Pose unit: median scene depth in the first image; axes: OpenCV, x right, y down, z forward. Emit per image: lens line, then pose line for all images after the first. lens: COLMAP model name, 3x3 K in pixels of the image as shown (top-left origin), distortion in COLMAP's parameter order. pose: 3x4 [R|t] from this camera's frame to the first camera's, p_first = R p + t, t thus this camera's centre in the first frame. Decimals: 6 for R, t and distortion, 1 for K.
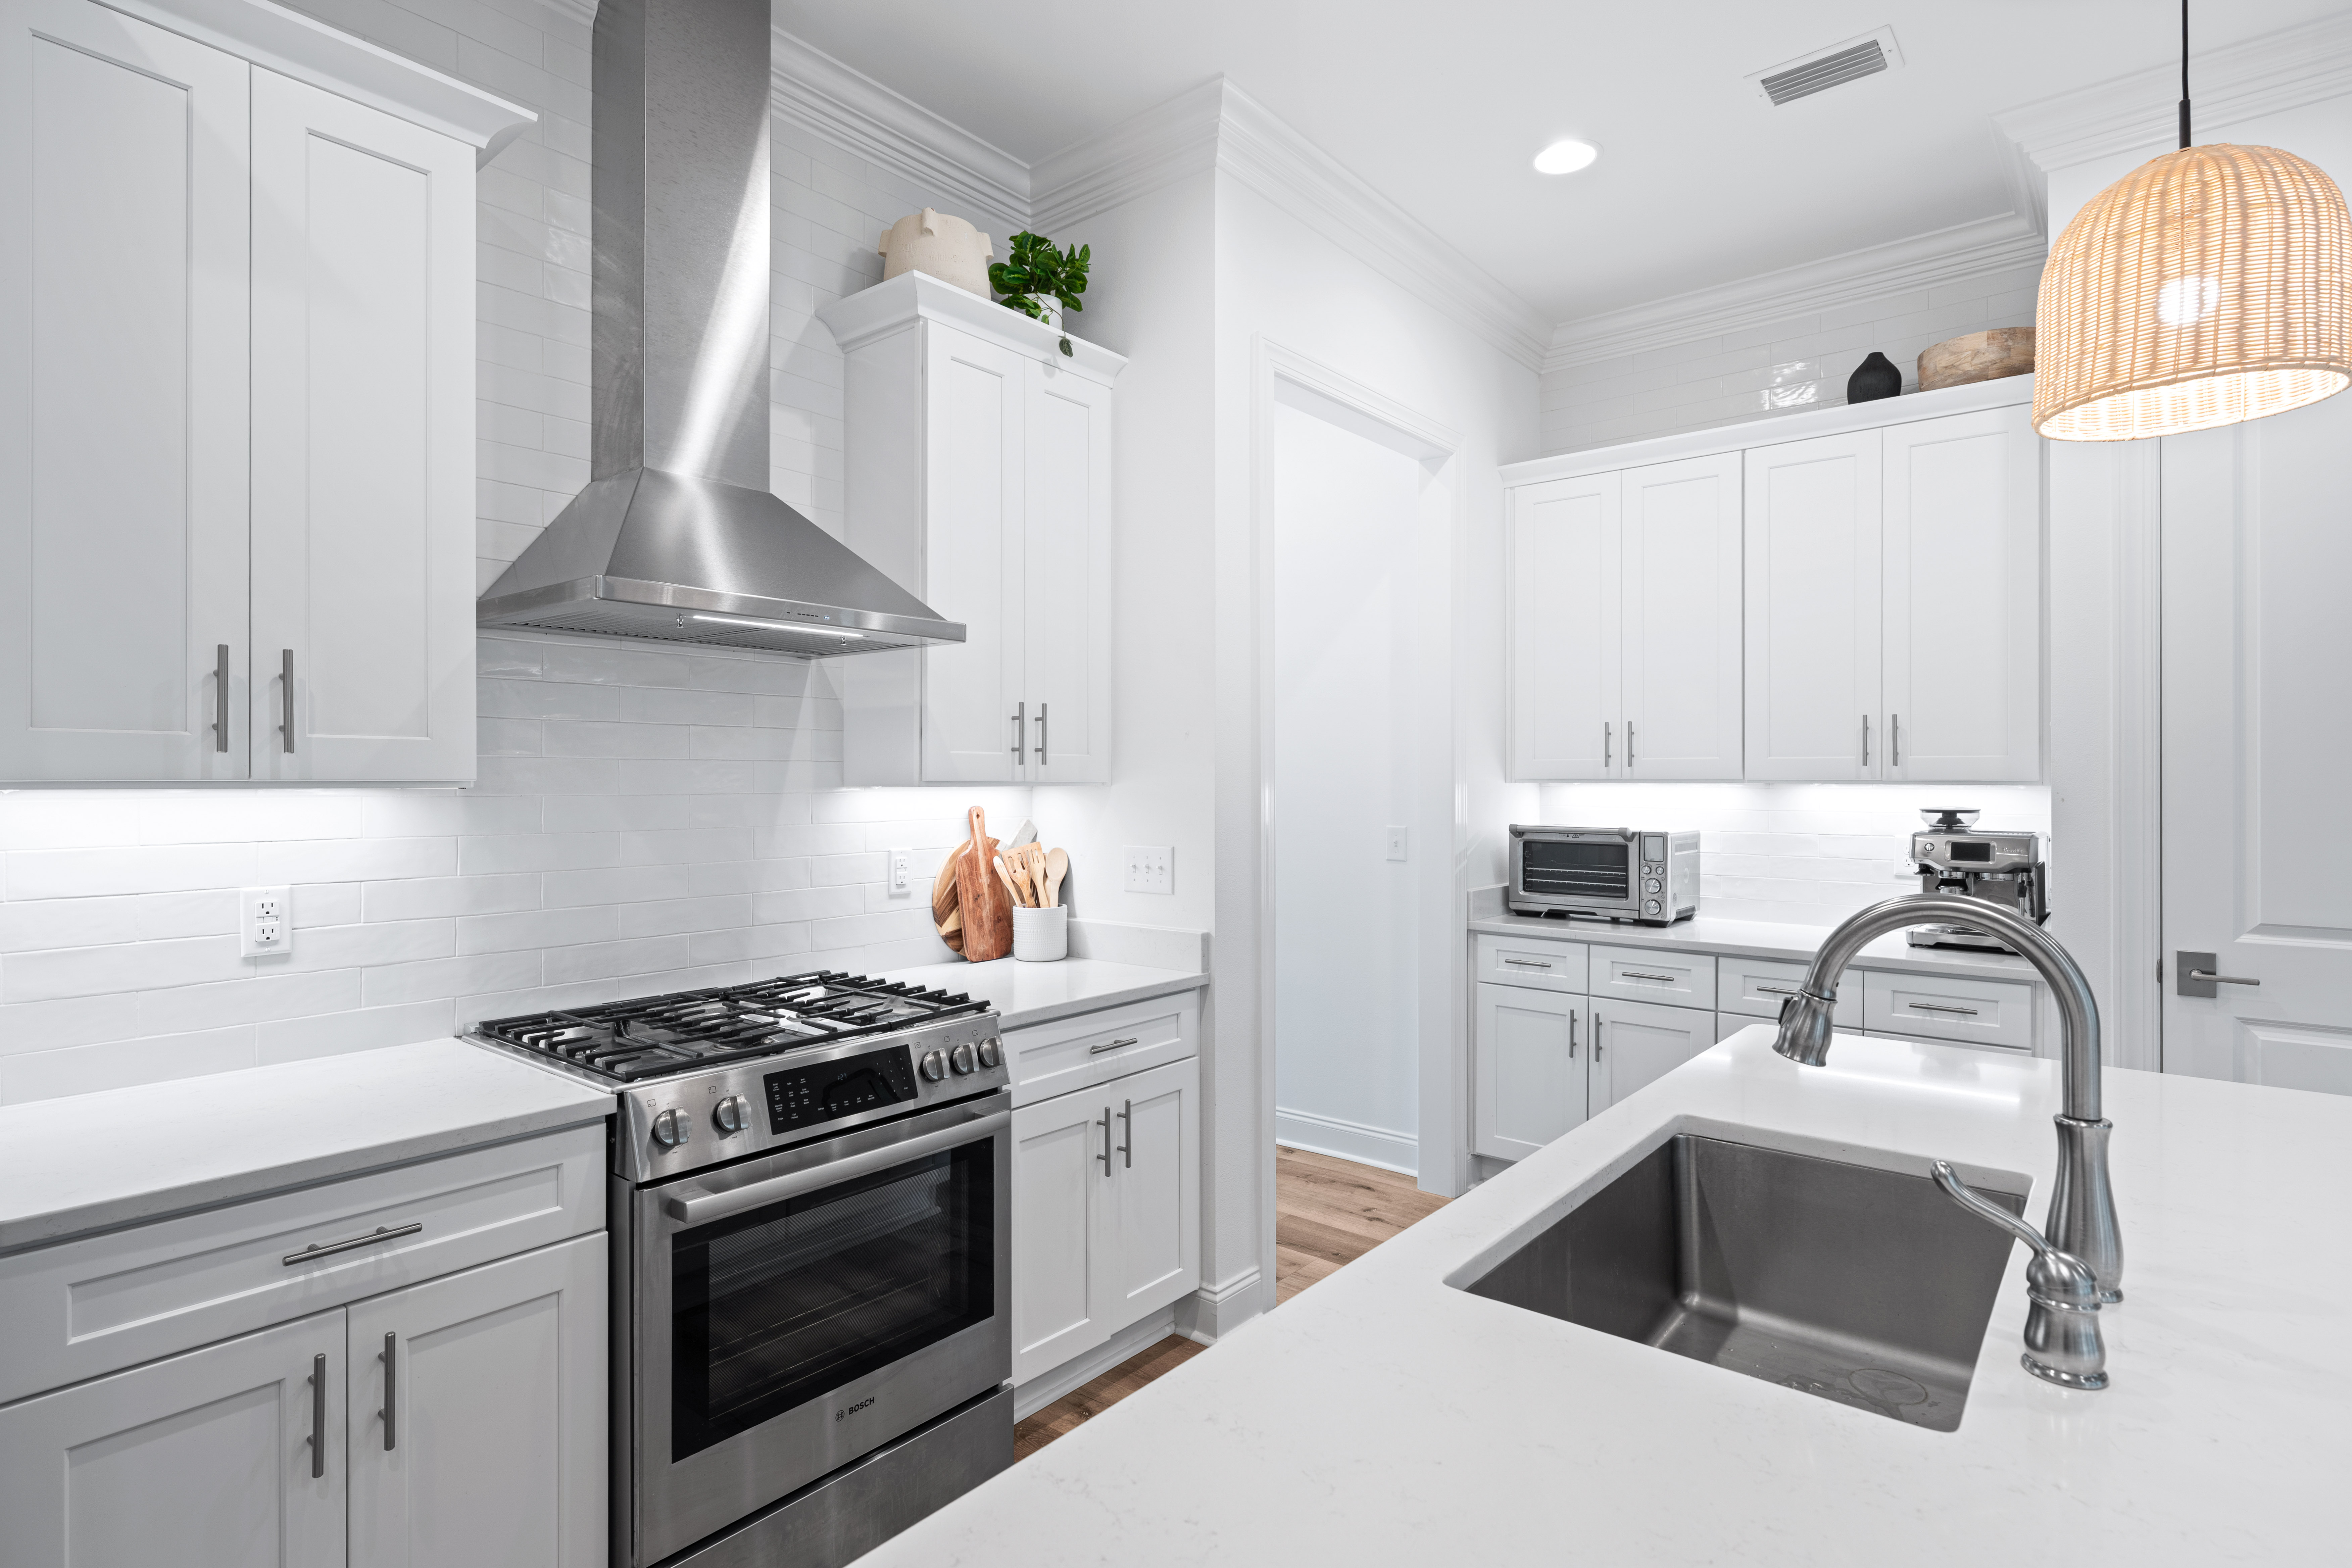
lens RADIAL K [[1194.3, 0, 1184.3], [0, 1194.3, 782.6], [0, 0, 1]] dist [0.002977, 0.001545]
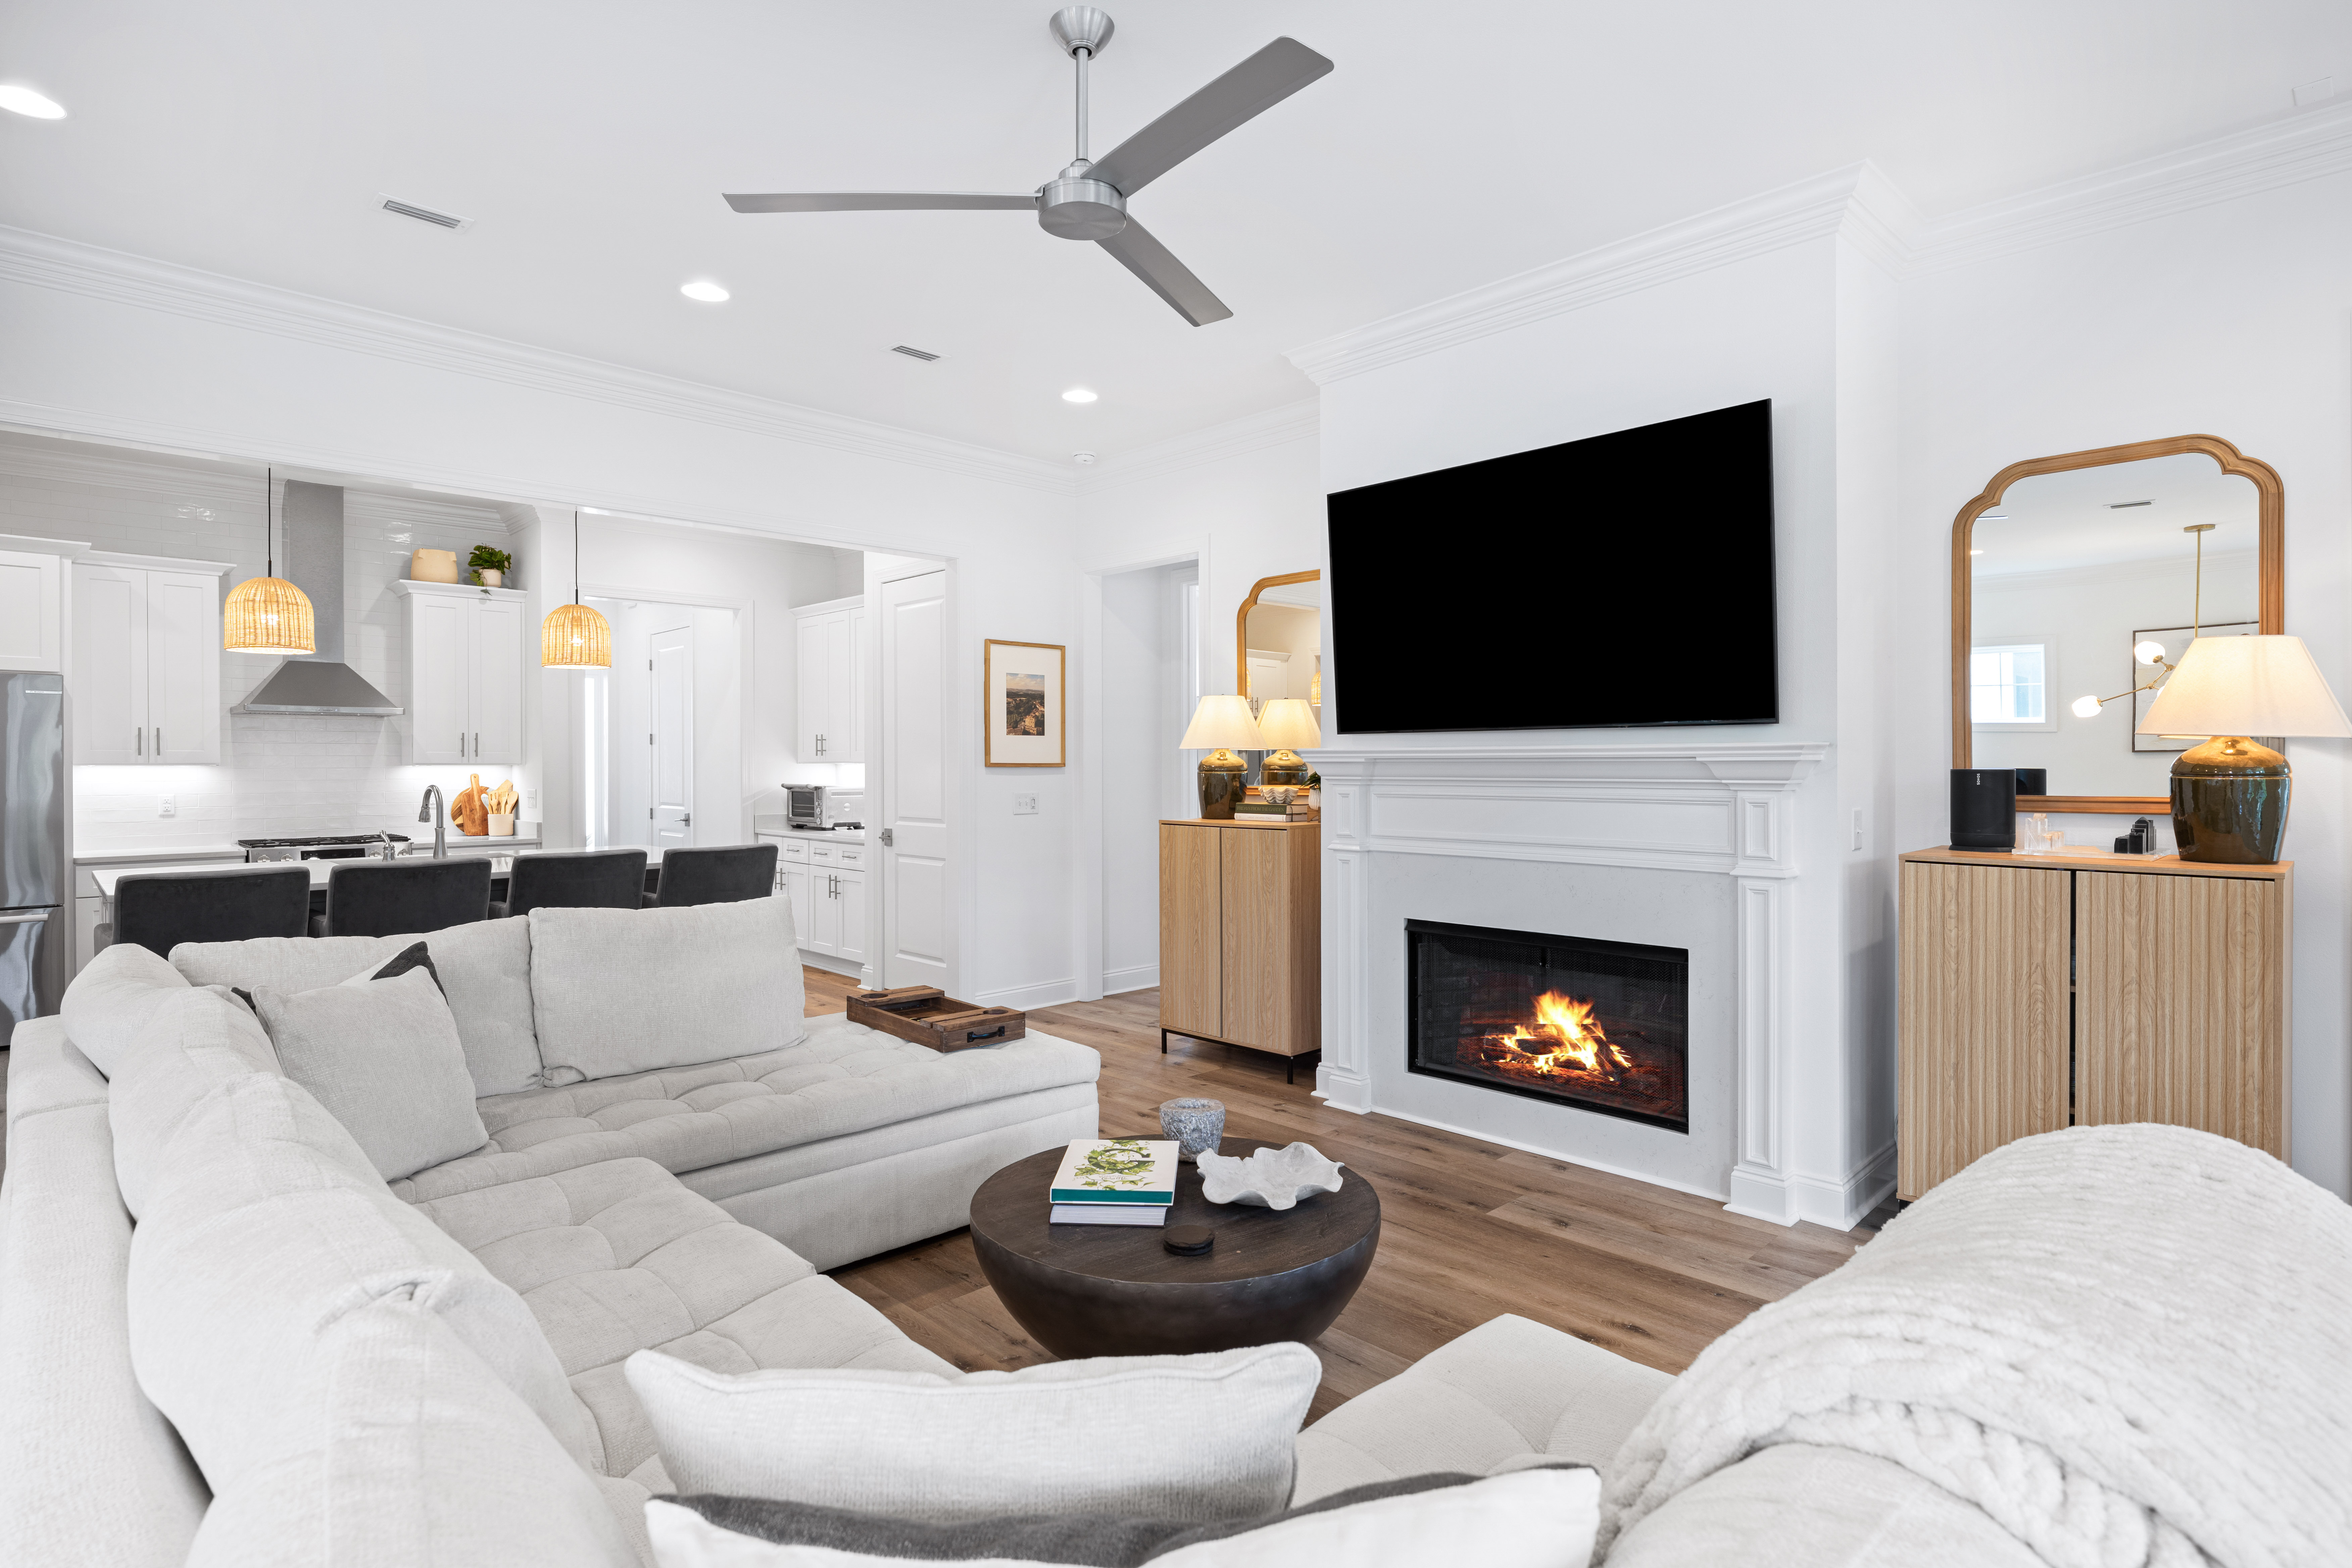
lens RADIAL K [[1194.3, 0, 1182.1], [0, 1194.3, 772.1], [0, 0, 1]] dist [0.002977, 0.001545]
pose [[0.992509, -0.004130, -0.122105, 1.589817], [0.004330, 0.999990, 0.001370, 0.019882], [0.122098, -0.001888, 0.992516, -1.279682]]
